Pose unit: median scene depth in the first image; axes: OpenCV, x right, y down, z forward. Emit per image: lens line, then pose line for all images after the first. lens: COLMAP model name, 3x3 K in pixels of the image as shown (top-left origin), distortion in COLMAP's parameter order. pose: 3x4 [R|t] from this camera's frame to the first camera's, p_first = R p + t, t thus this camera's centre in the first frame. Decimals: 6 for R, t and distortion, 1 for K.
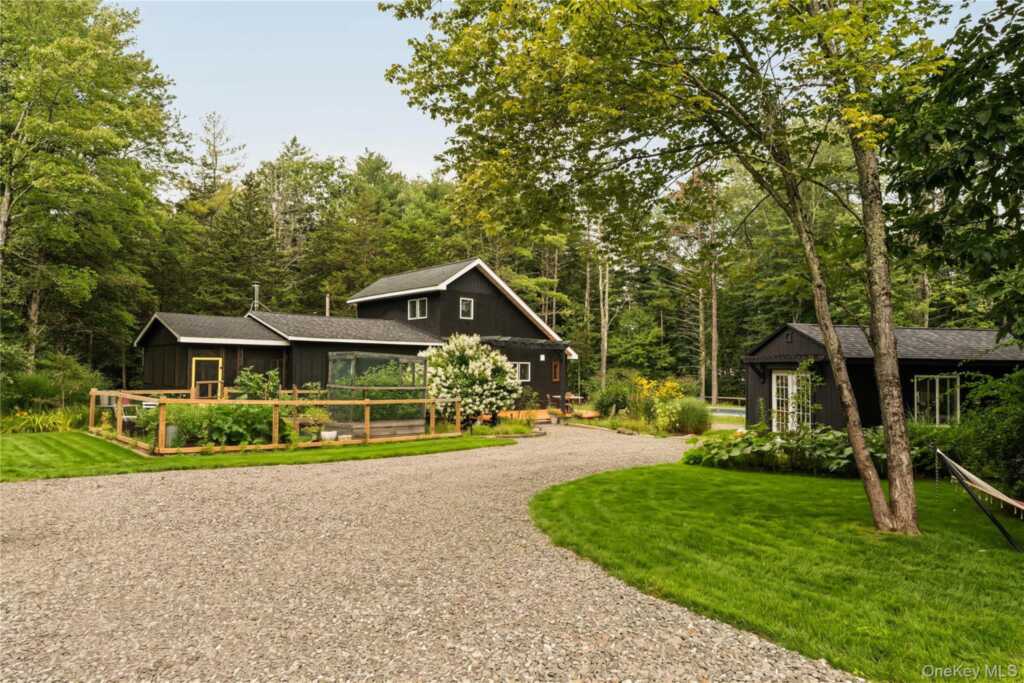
lens RADIAL K [[696.3, 0, 512.0], [0, 696.3, 341.5], [0, 0, 1]] dist [0.000018, 0.000321]
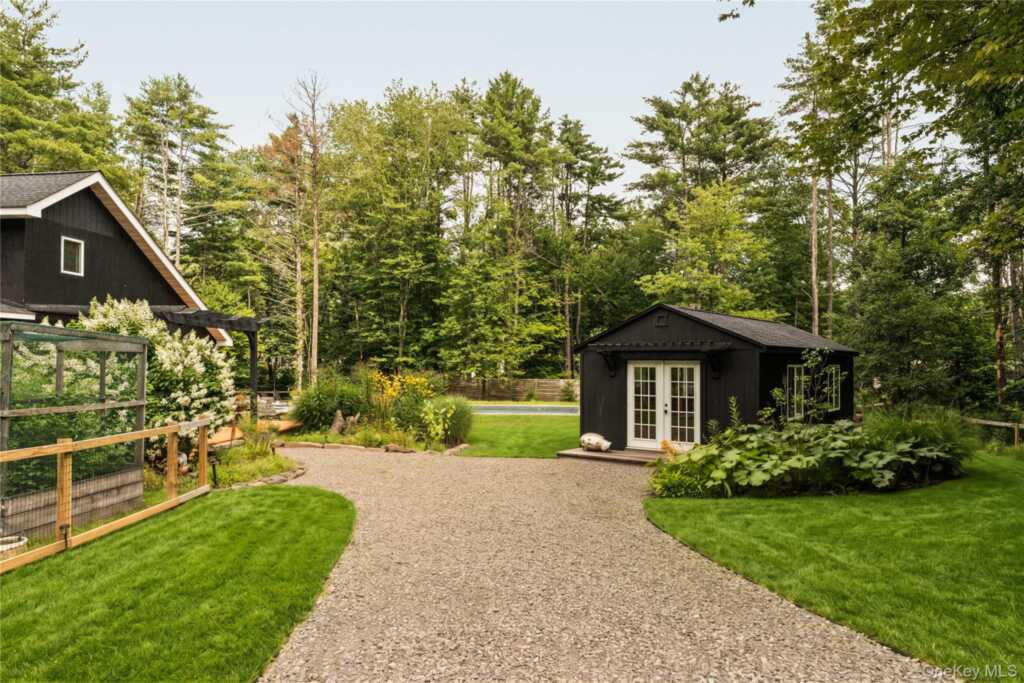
lens RADIAL K [[680.0, 0, 511.6], [0, 680.0, 358.2], [0, 0, 1]] dist [-0.036361, 0.000195]
pose [[0.723800, -0.004462, 0.689995, -0.184207], [-0.022256, 0.999308, 0.029809, 0.011928], [-0.689651, -0.036933, 0.723200, 0.349149]]
